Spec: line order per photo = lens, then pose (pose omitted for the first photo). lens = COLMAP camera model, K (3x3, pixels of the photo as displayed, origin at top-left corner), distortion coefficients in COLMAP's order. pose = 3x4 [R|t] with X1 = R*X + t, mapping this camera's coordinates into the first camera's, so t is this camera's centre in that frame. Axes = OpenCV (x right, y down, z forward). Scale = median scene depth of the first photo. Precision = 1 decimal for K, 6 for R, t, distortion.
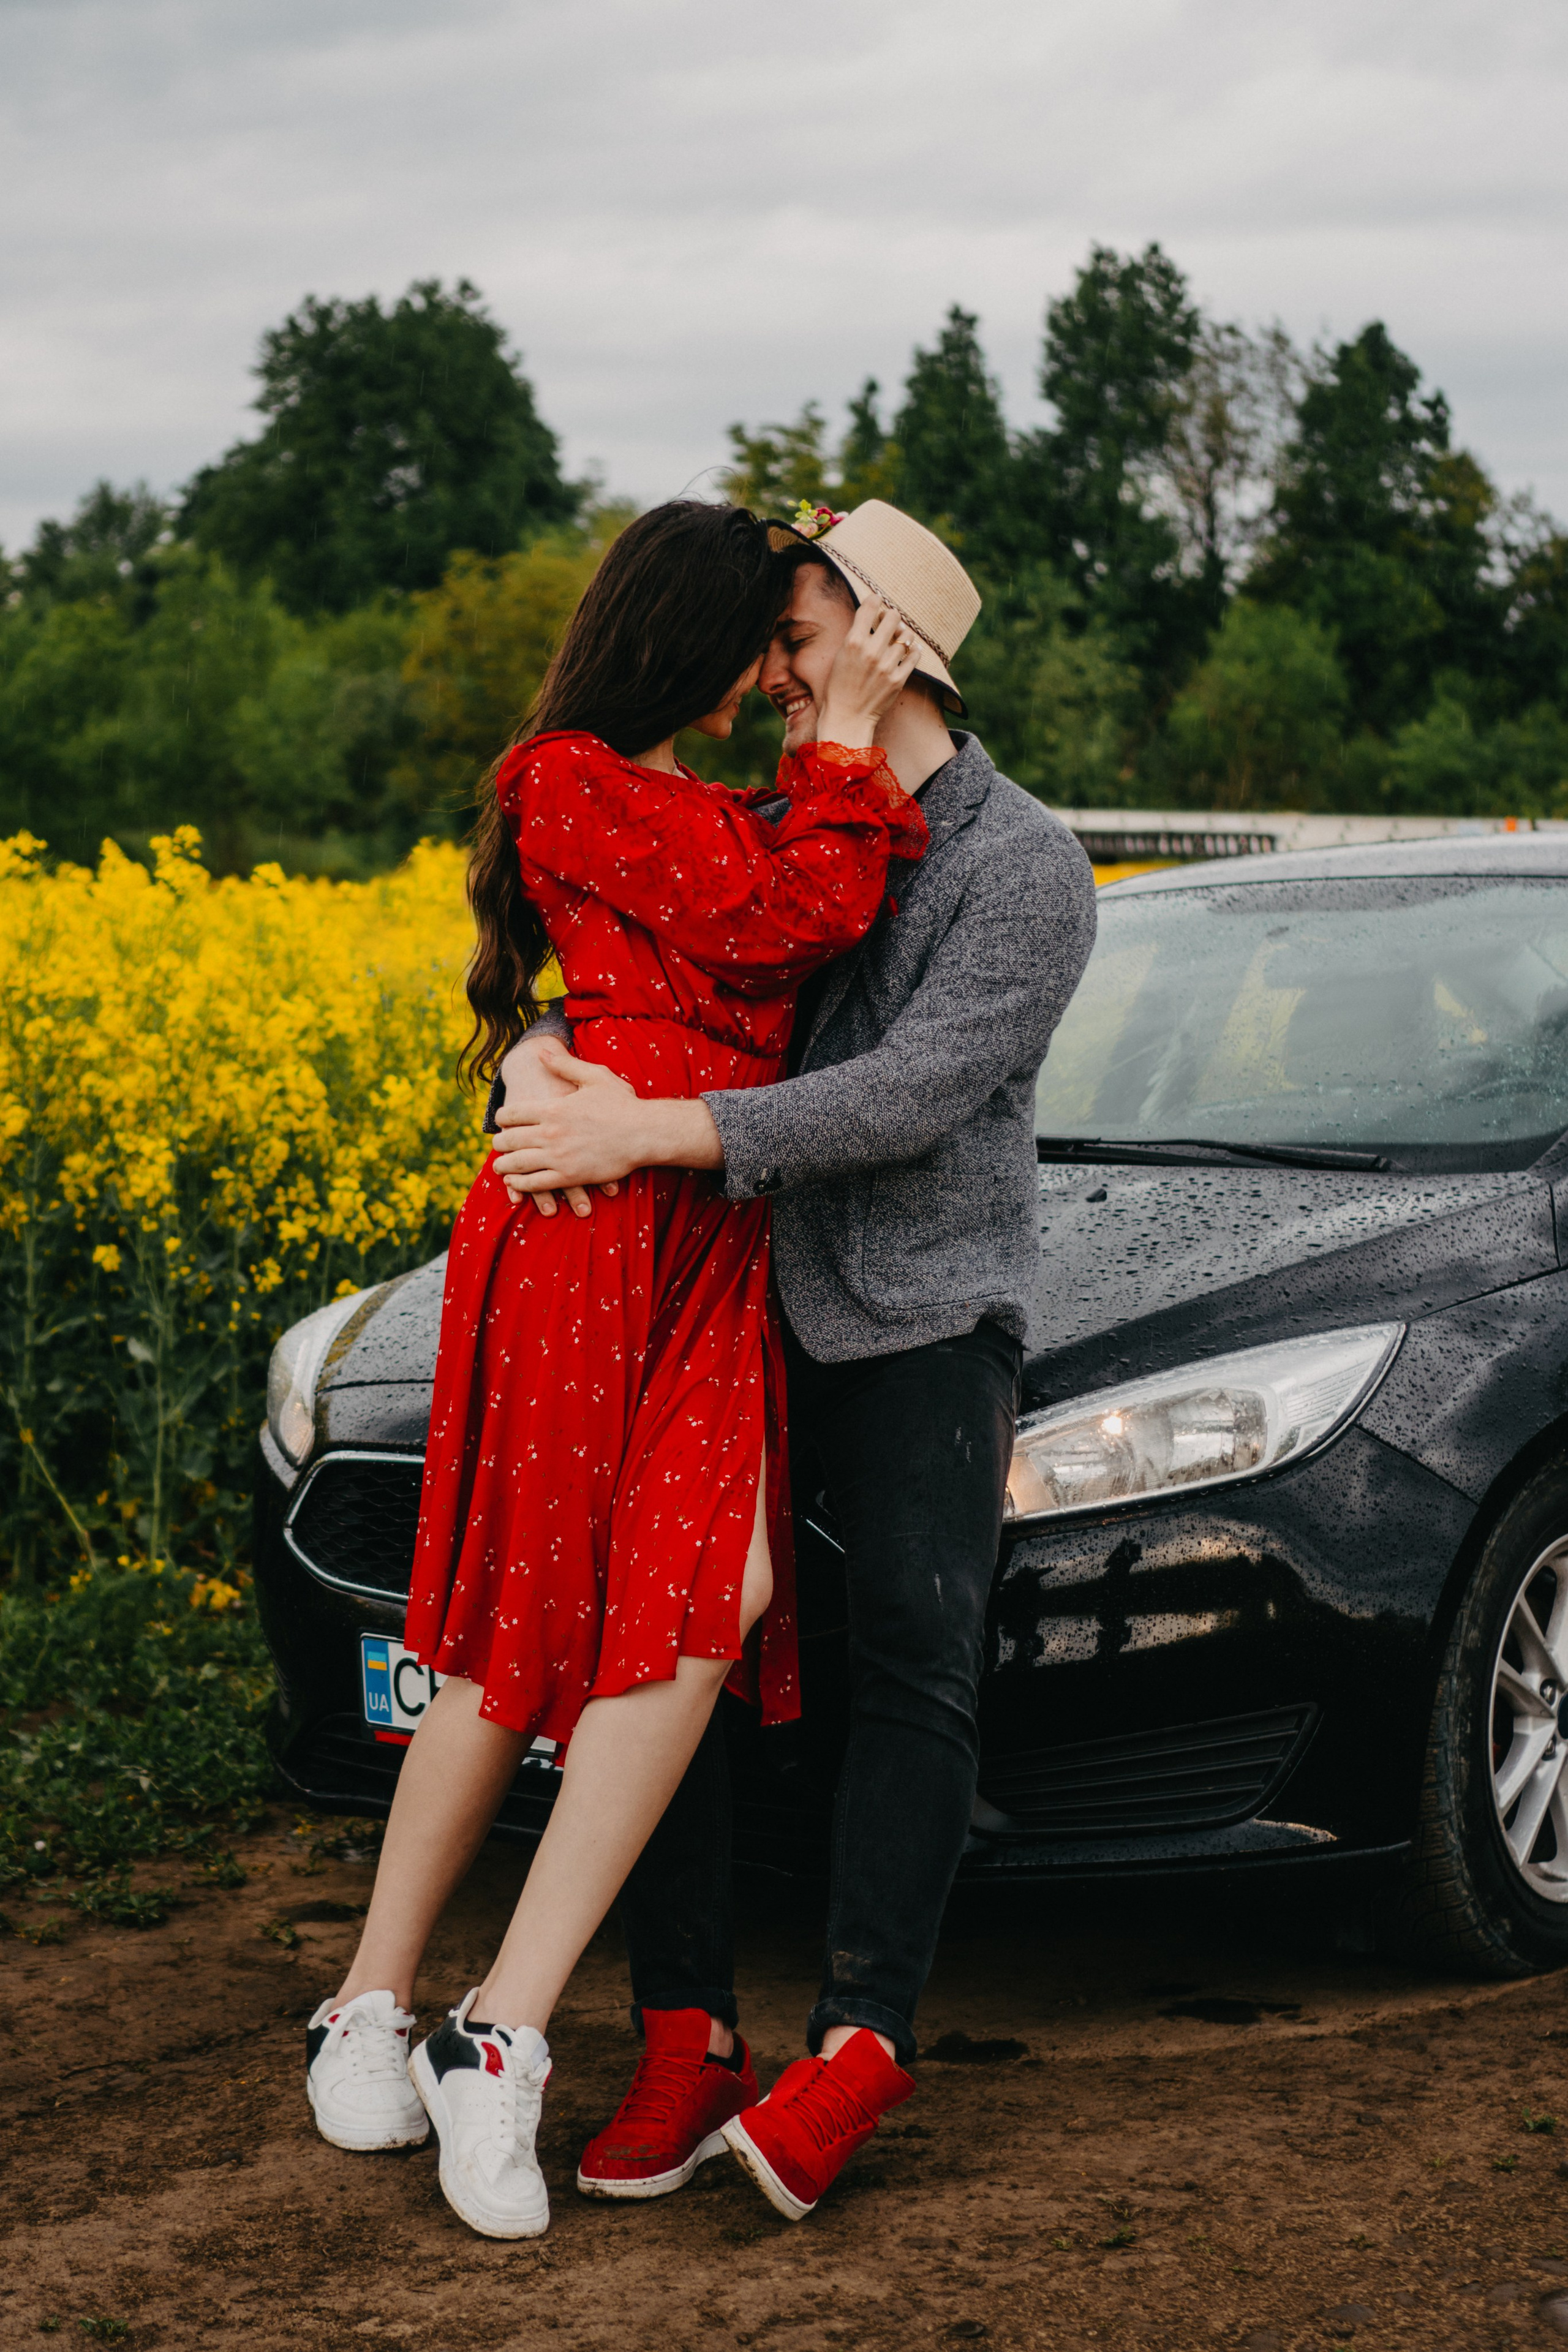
lens RADIAL K [[3683.8, 0, 784.0], [0, 3683.8, 1176.0], [0, 0, 1]] dist [0.024808, 0.034453]
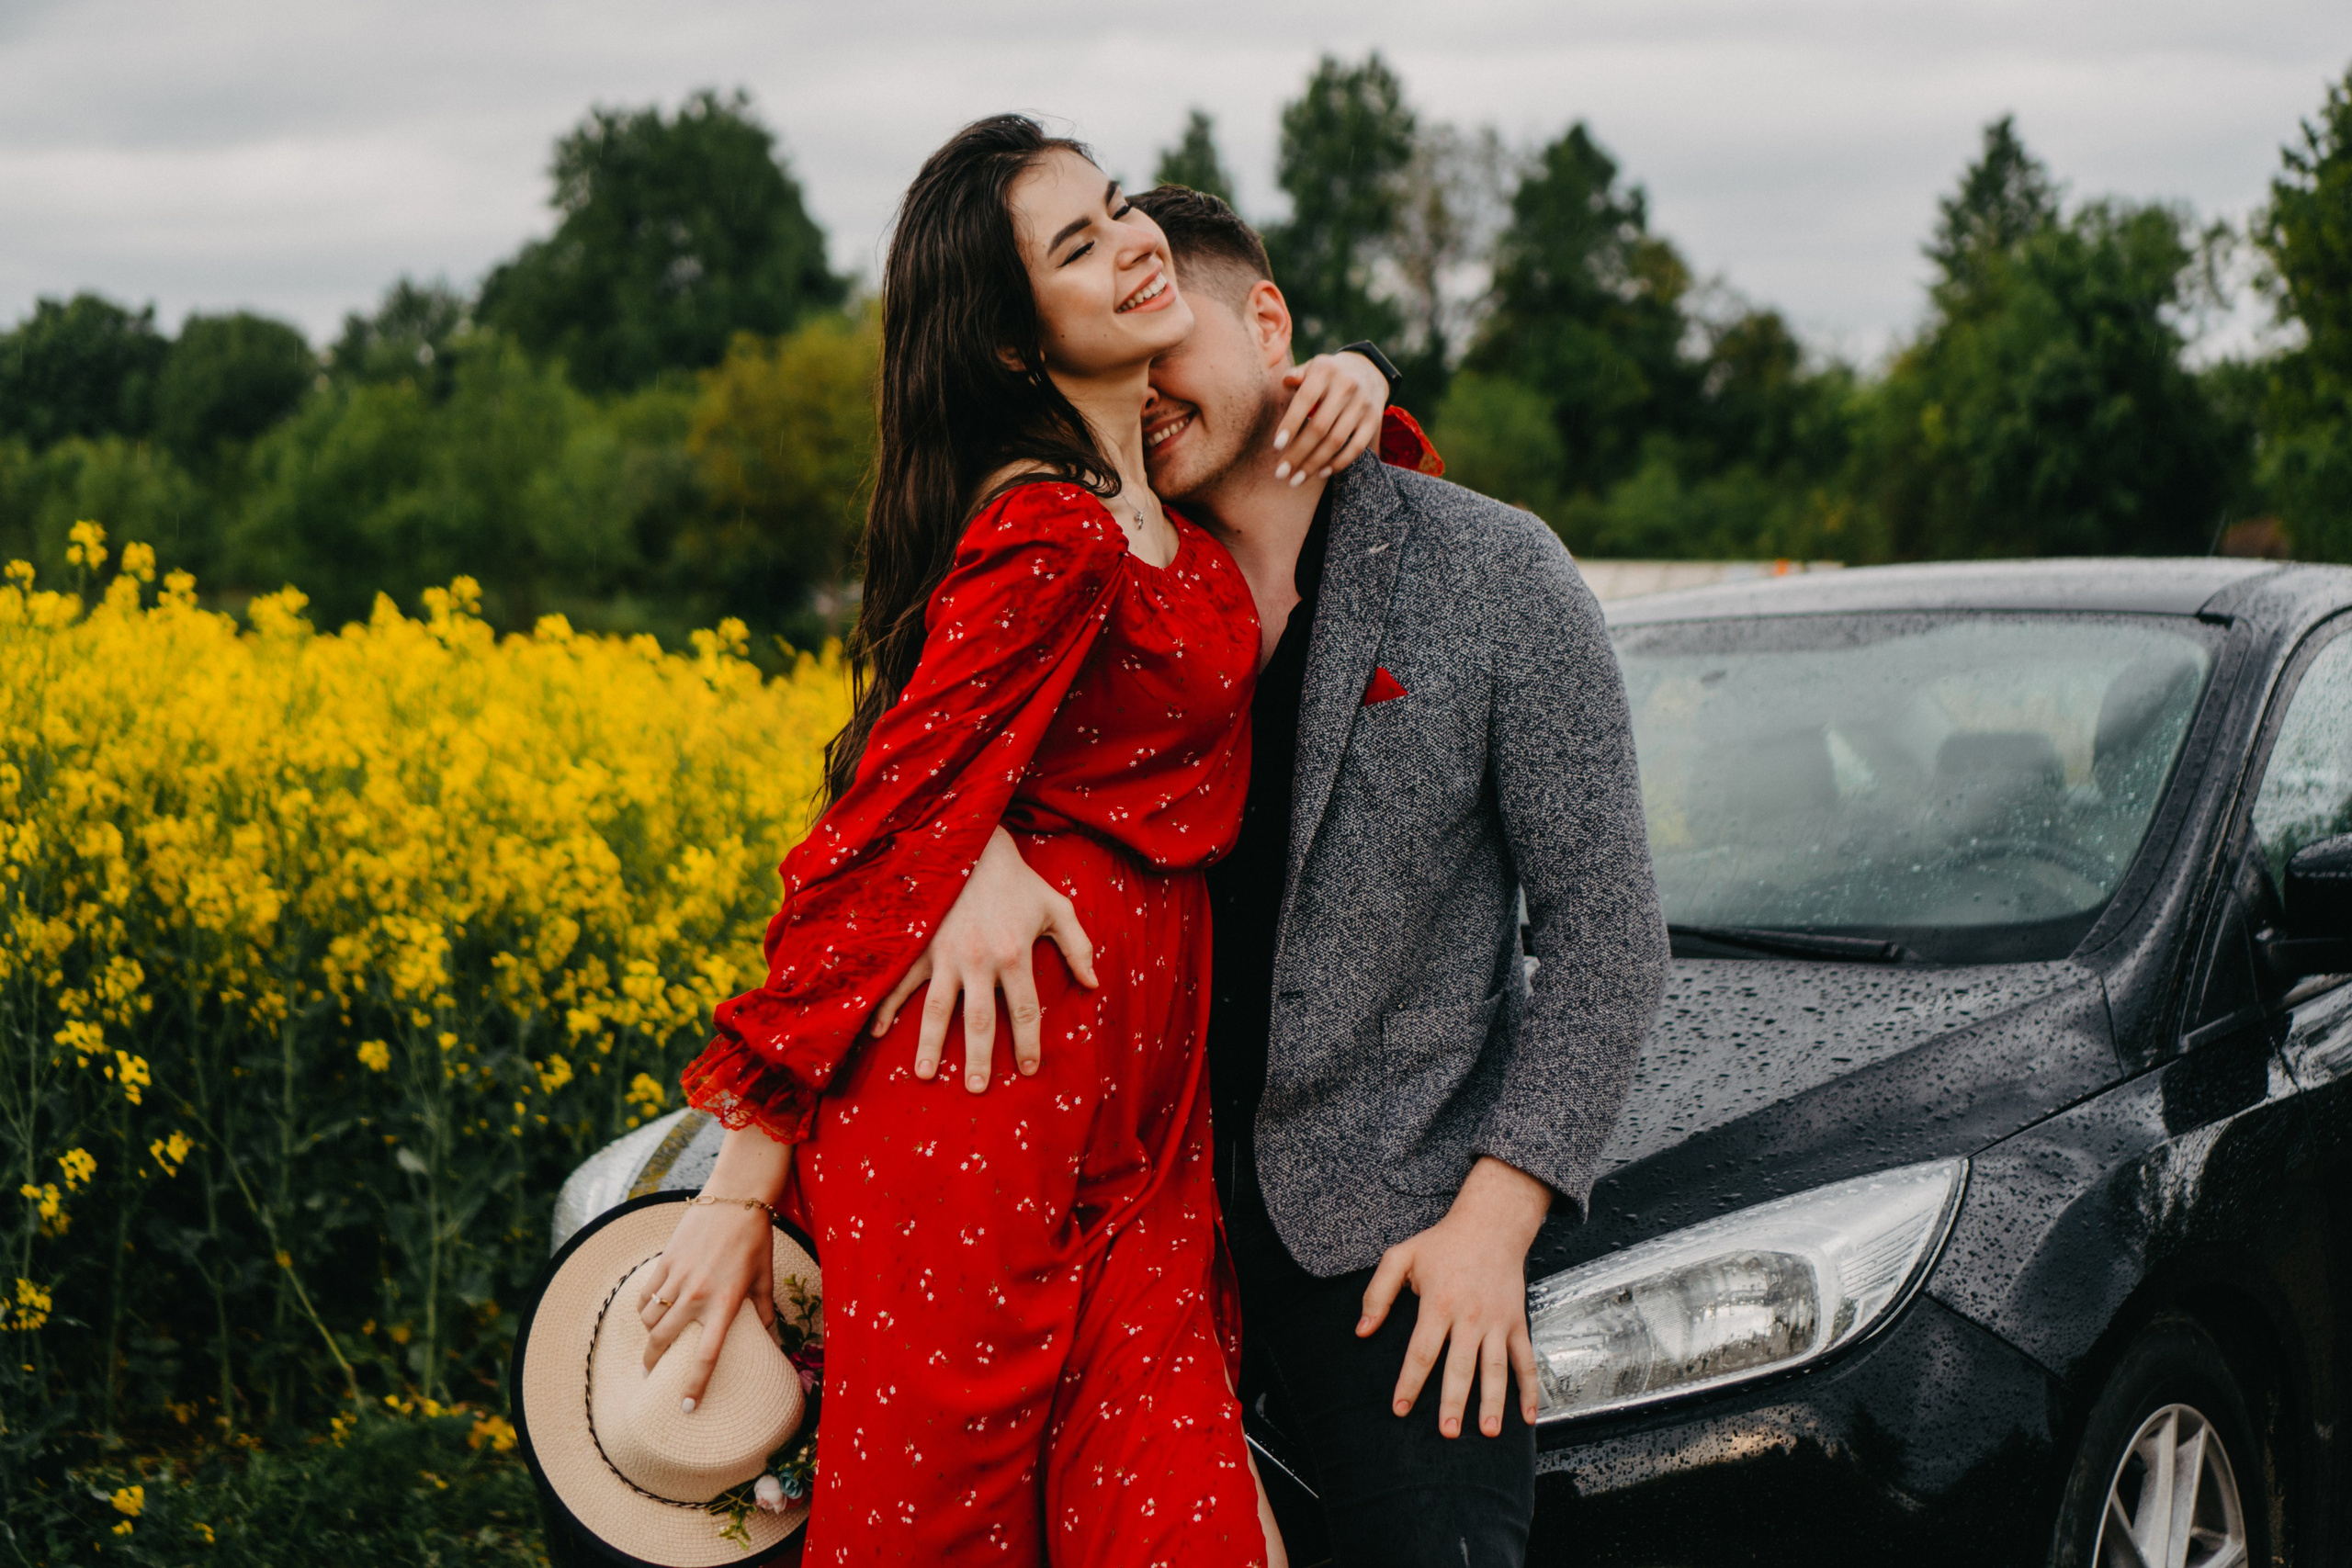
lens RADIAL K [[3336.3, 0, 1211.5], [0, 3336.3, 715.2], [0, 0, 1]] dist [0.027379, 0.000265]
pose [[0.998509, -0.013145, 0.052990, -0.021522], [0.016092, 0.998325, -0.055573, -0.011837], [-0.052171, 0.056343, 0.997047, 0.168020]]
